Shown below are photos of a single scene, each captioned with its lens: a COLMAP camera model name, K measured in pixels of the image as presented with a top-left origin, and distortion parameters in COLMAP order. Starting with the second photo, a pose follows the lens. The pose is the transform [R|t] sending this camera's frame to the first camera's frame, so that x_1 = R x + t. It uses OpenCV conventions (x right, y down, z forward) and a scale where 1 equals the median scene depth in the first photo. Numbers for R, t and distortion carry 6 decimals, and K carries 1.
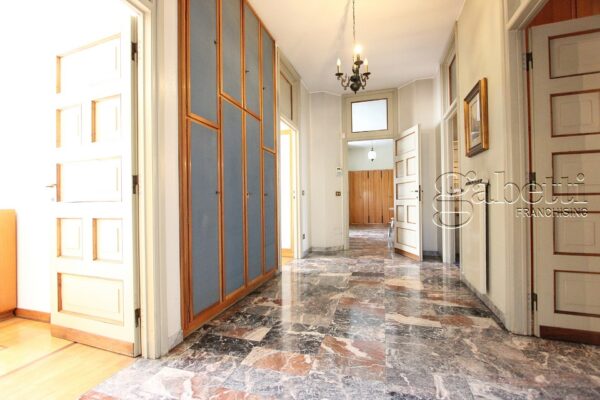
lens RADIAL K [[276.7, 0, 300.0], [0, 276.7, 200.0], [0, 0, 1]] dist [-0.016840, 0.000224]
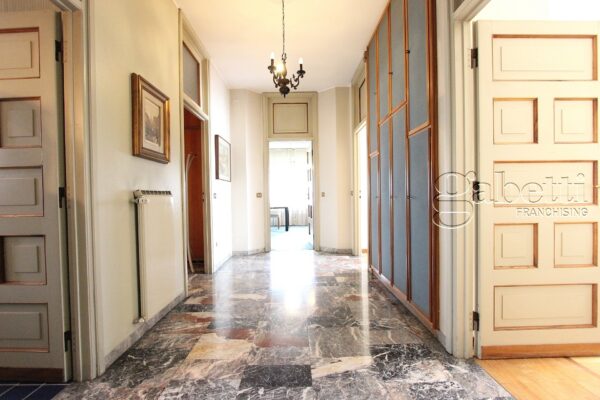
lens RADIAL K [[276.7, 0, 300.0], [0, 276.7, 200.0], [0, 0, 1]] dist [-0.016840, 0.000224]
pose [[-0.953321, 0.034263, -0.300009, 0.426382], [0.030755, 0.999392, 0.016409, -0.037737], [0.300389, 0.006416, -0.953795, 1.830438]]
